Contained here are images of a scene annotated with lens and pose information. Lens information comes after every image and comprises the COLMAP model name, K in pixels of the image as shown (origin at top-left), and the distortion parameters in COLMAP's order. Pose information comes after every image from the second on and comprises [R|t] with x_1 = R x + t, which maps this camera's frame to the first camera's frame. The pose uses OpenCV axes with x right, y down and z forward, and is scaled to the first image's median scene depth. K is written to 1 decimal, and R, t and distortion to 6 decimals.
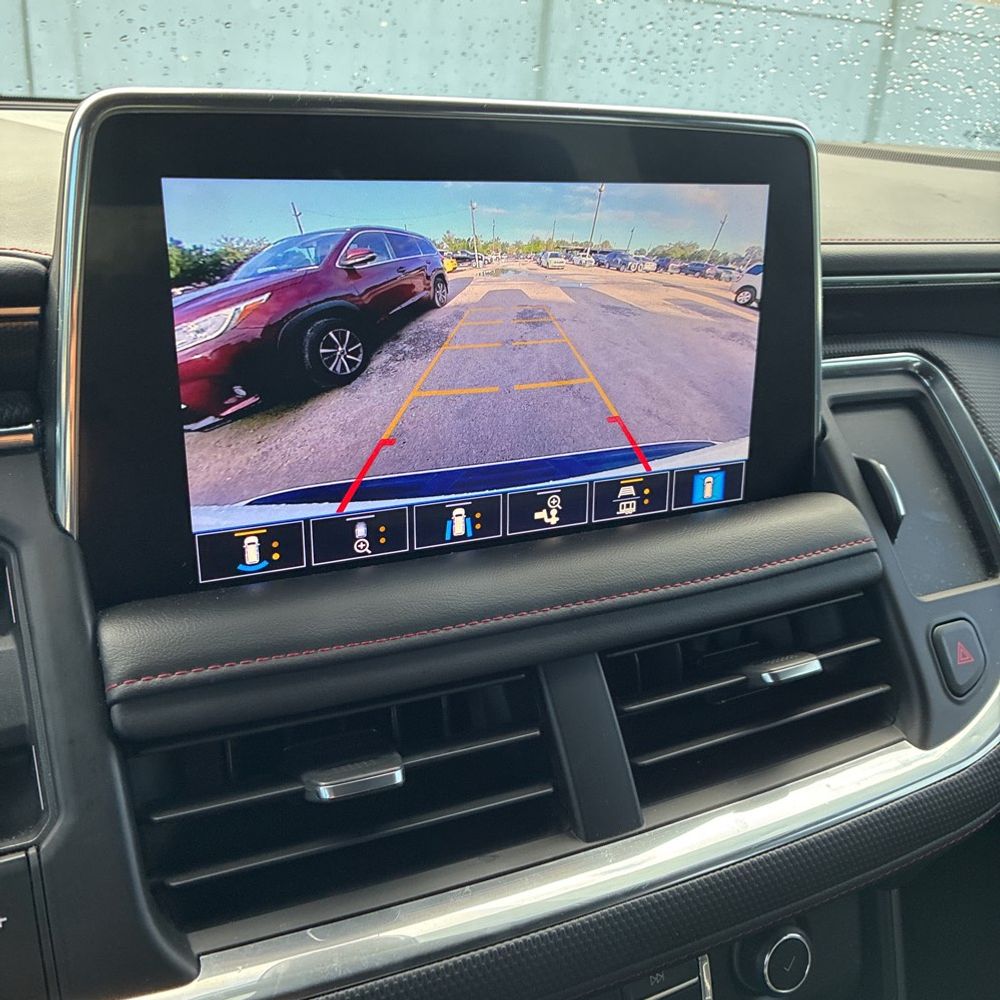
lens RADIAL K [[1028.5, 0, 489.8], [0, 1028.5, 499.0], [0, 0, 1]] dist [0.022168, 0.021904]
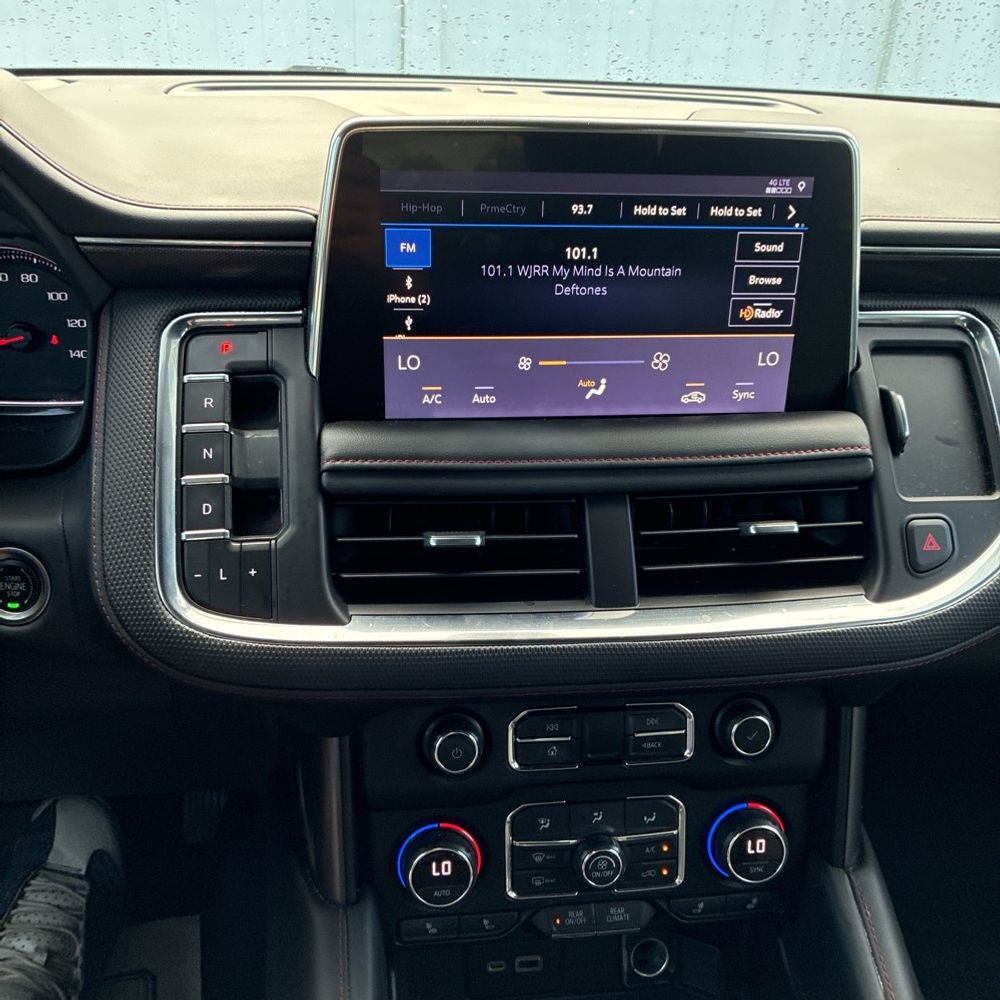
lens RADIAL K [[984.0, 0, 501.5], [0, 984.0, 480.1], [0, 0, 1]] dist [0.183963, -0.226104]
pose [[0.951091, 0.126359, -0.281887, 0.328621], [-0.110924, 0.991352, 0.070125, 0.046670], [0.288310, -0.035428, 0.956882, -0.436127]]
